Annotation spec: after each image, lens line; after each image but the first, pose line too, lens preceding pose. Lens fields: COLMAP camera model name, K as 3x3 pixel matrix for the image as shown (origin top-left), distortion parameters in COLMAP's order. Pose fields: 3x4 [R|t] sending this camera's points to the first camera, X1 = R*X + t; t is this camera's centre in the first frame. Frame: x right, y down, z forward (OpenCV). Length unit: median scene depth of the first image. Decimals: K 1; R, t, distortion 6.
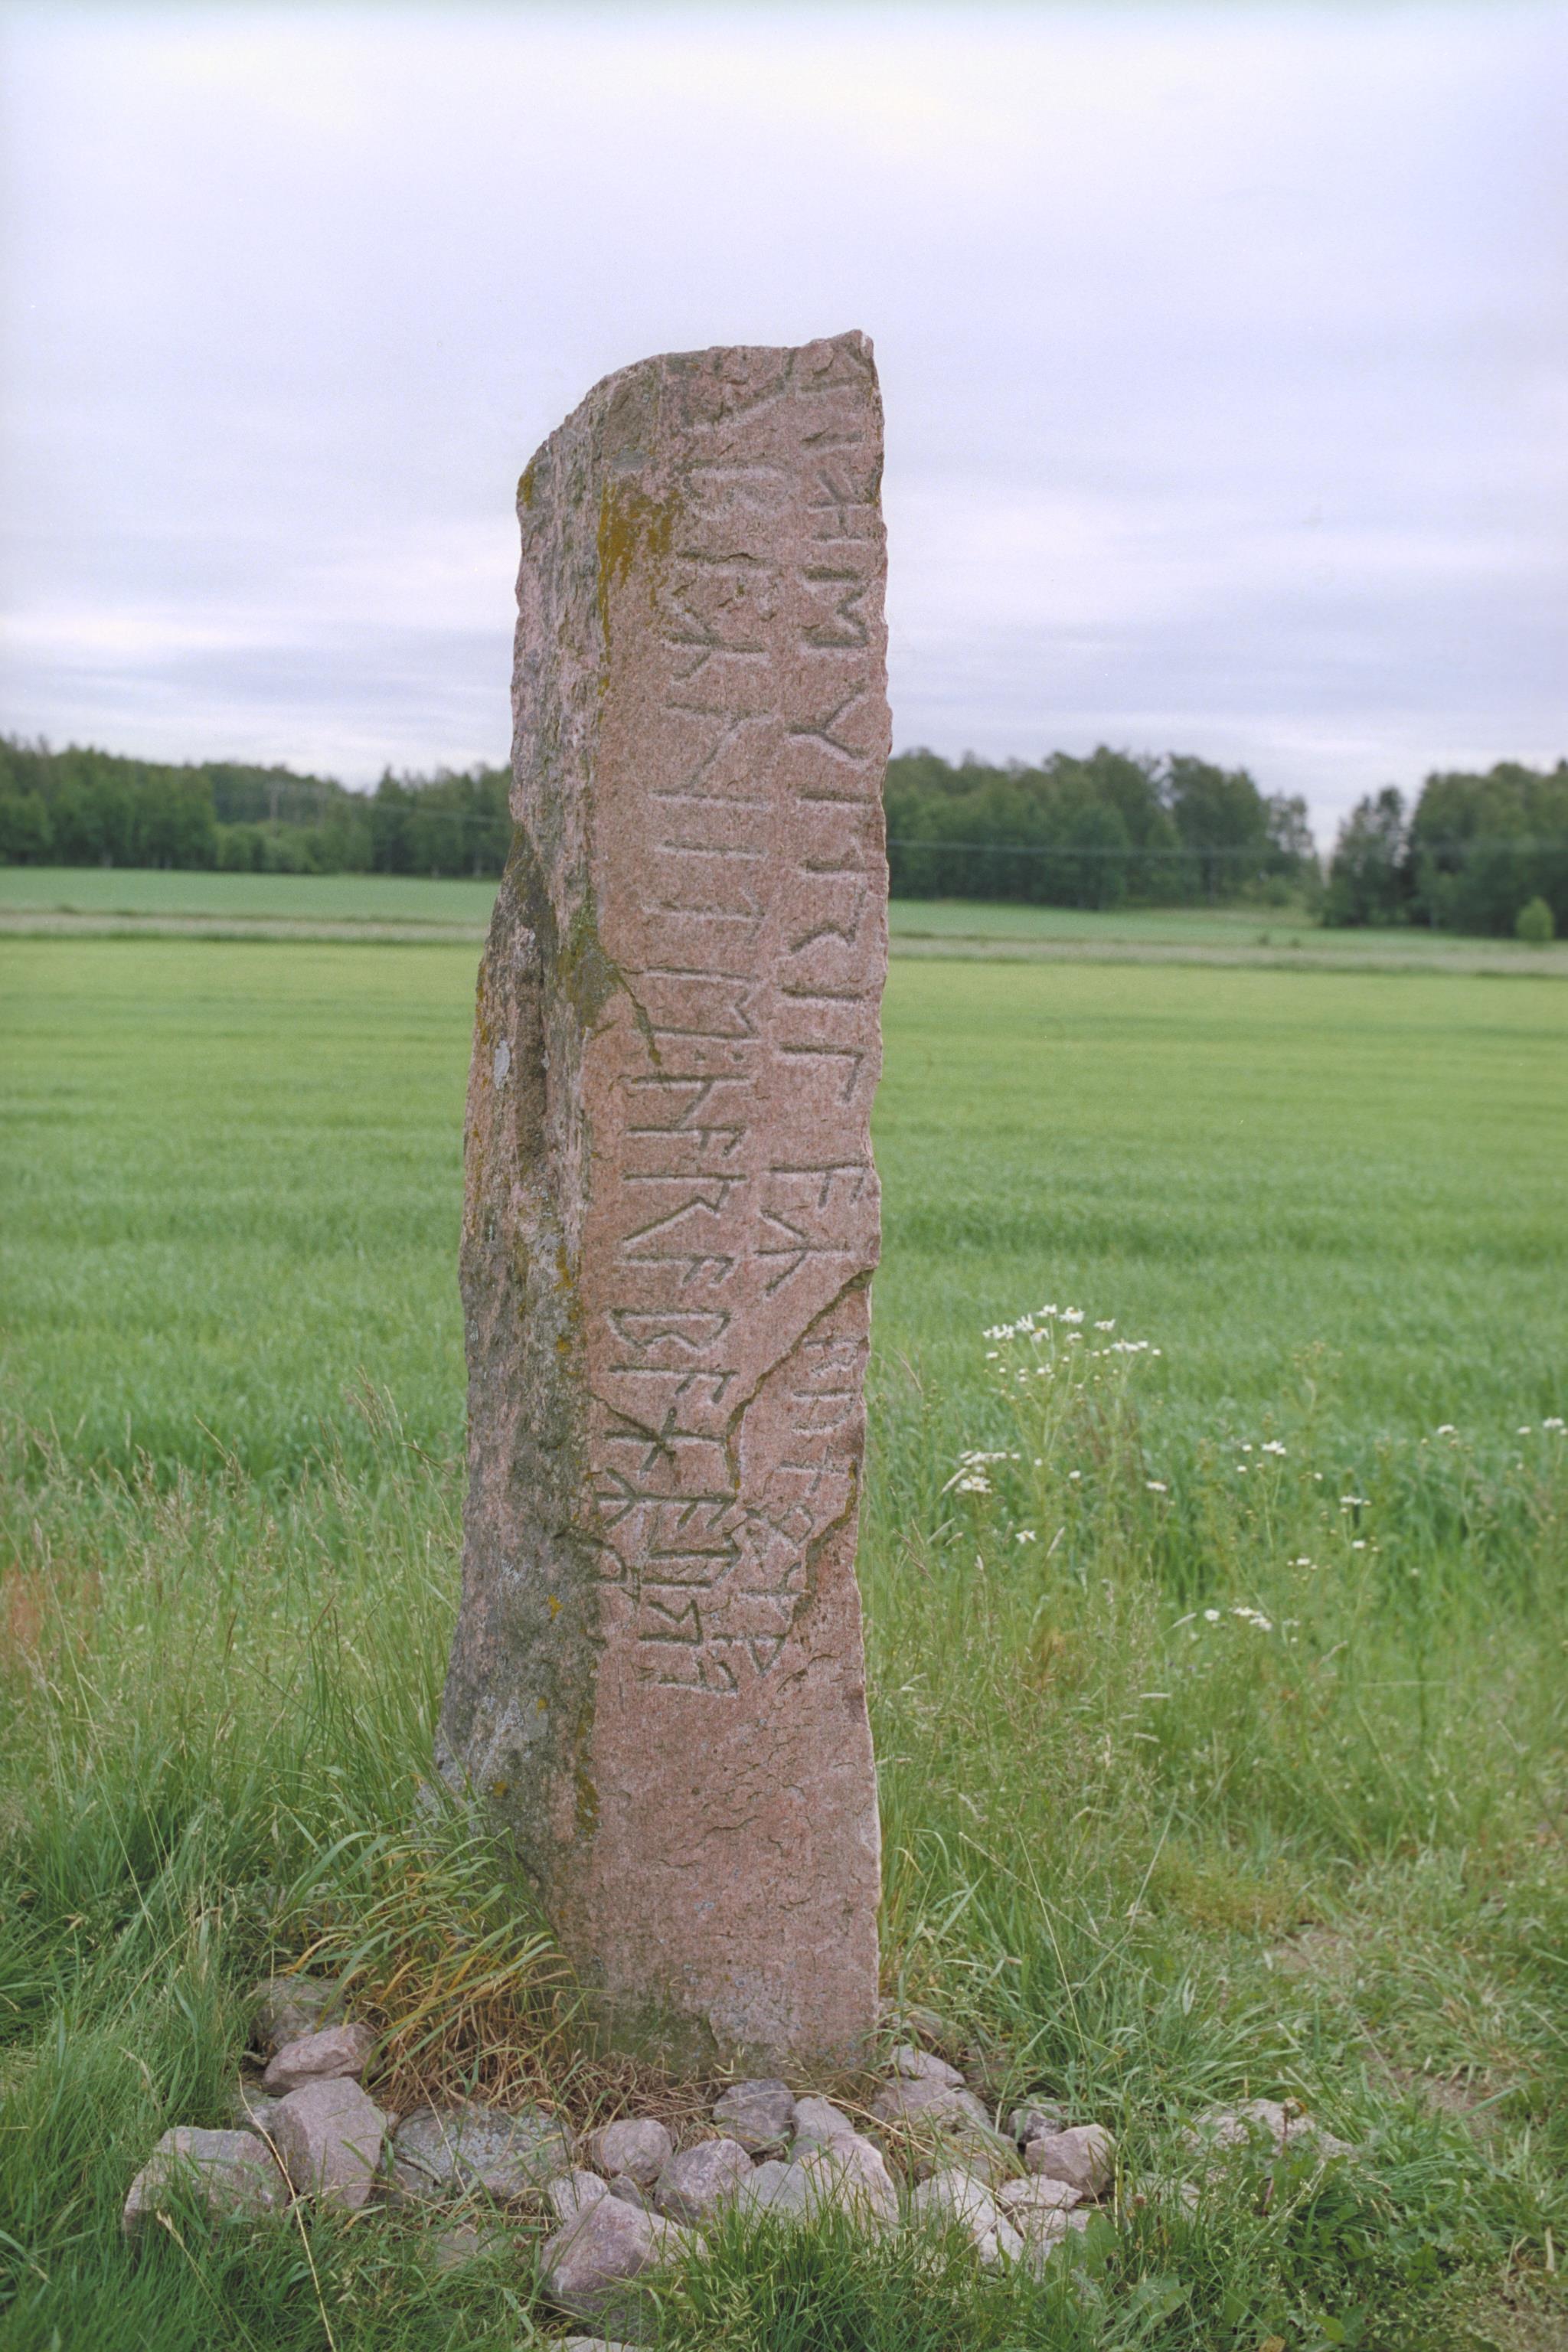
lens RADIAL K [[2602.3, 0, 782.6], [0, 2602.3, 1216.0], [0, 0, 1]] dist [0.009589, 0.003627]
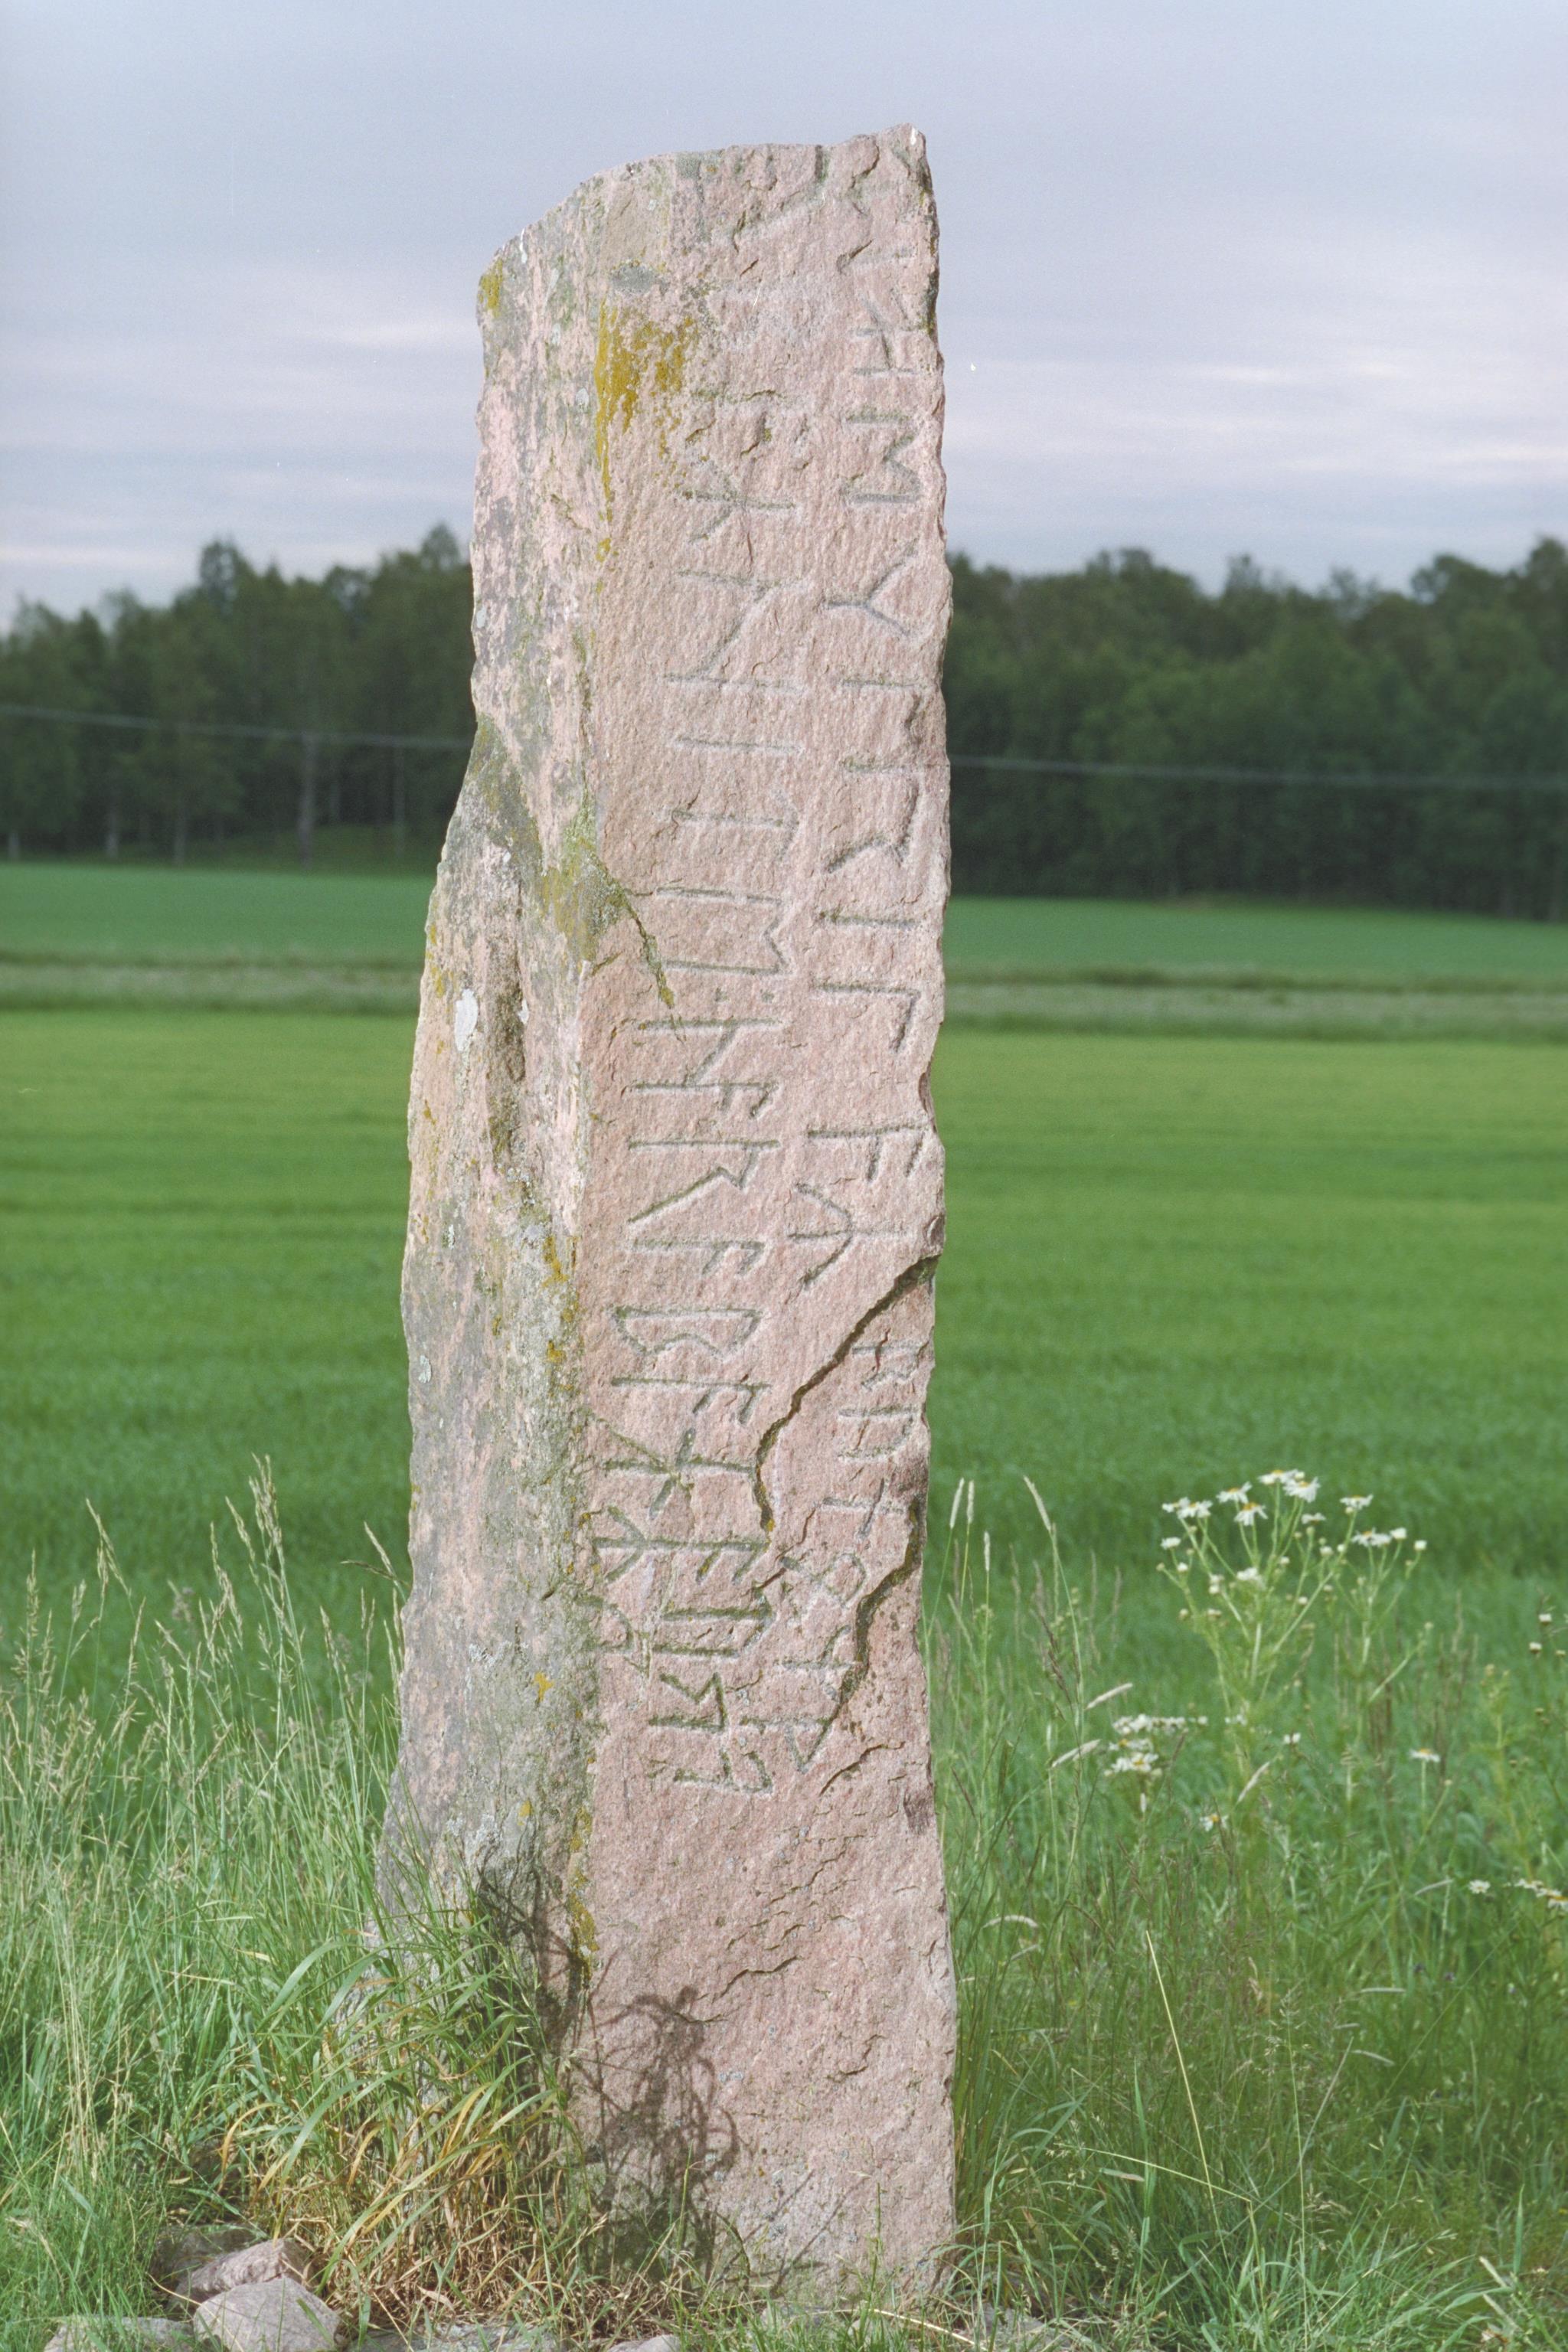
lens RADIAL K [[5967.8, 0, 784.0], [0, 5967.8, 1176.0], [0, 0, 1]] dist [0.356230, -0.769615]
pose [[0.999955, -0.007414, -0.005986, -0.001119], [0.006947, 0.997184, -0.074670, 0.132192], [0.006523, 0.074626, 0.997190, -0.849052]]
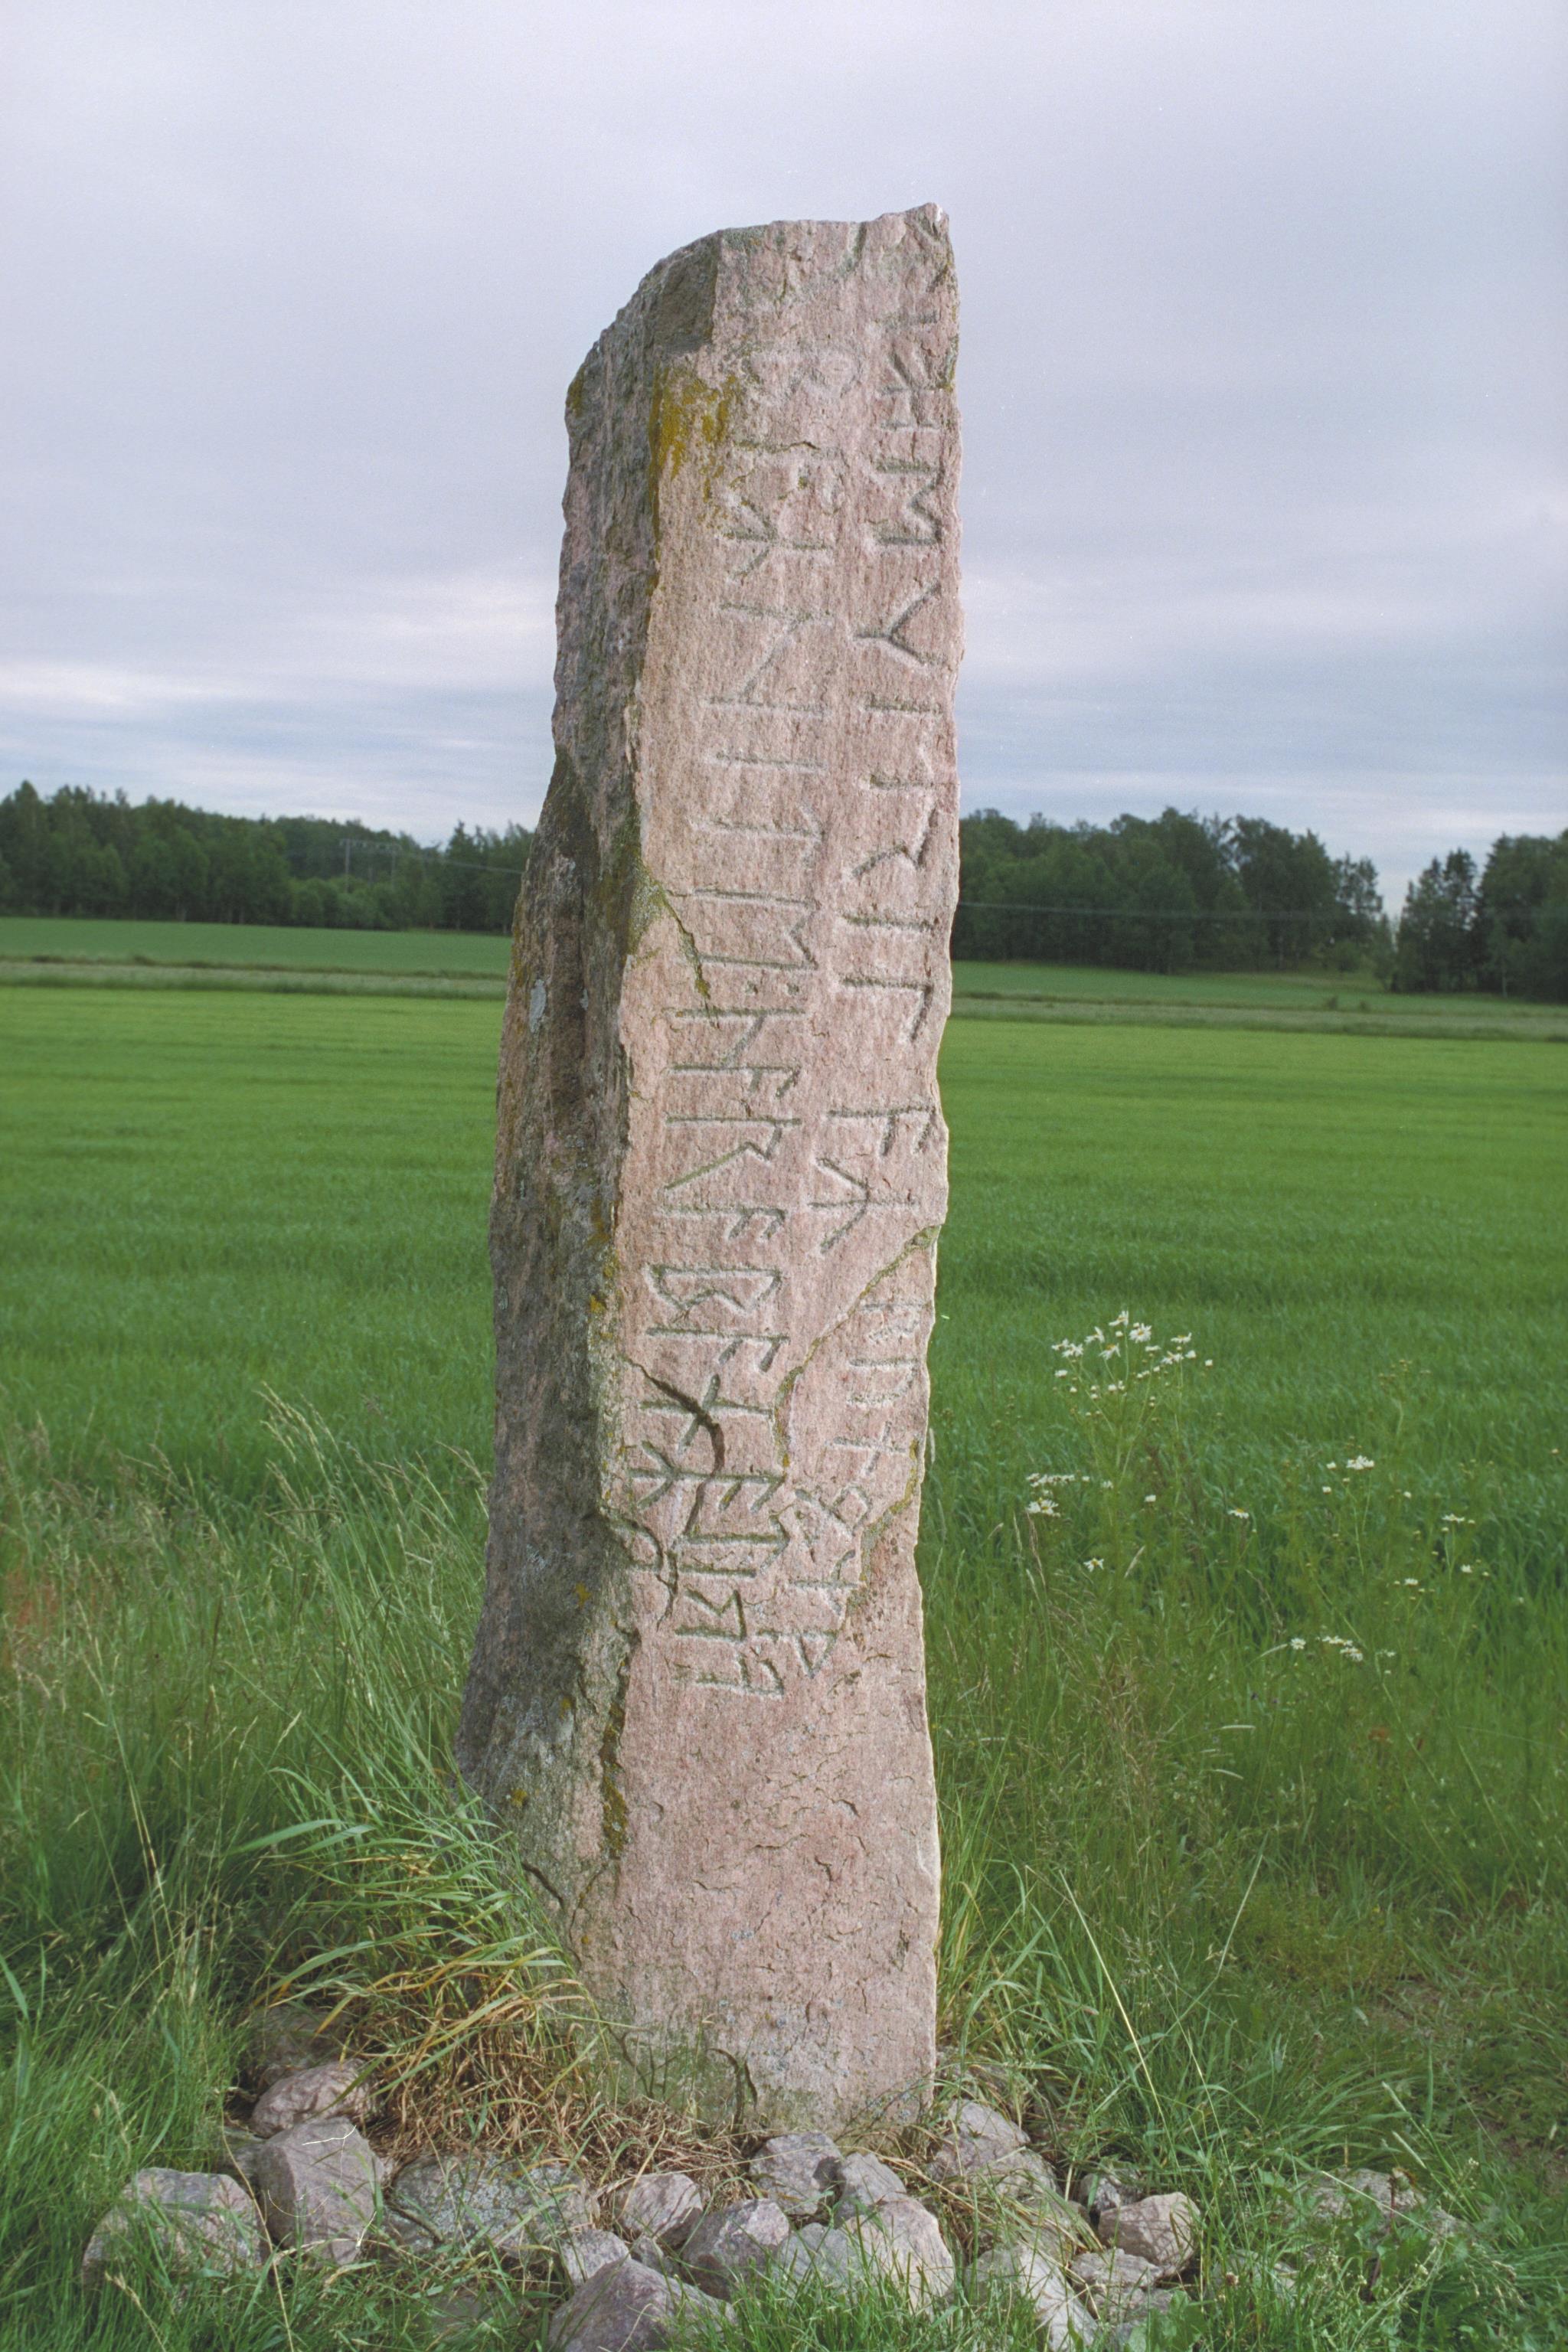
lens RADIAL K [[2609.4, 0, 774.1], [0, 2609.4, 1131.9], [0, 0, 1]] dist [-0.009194, 0.033499]
pose [[0.999530, 0.012304, -0.028086, 0.002429], [-0.013811, 0.998440, -0.054101, 0.037334], [0.027376, 0.054464, 0.998140, 0.087555]]
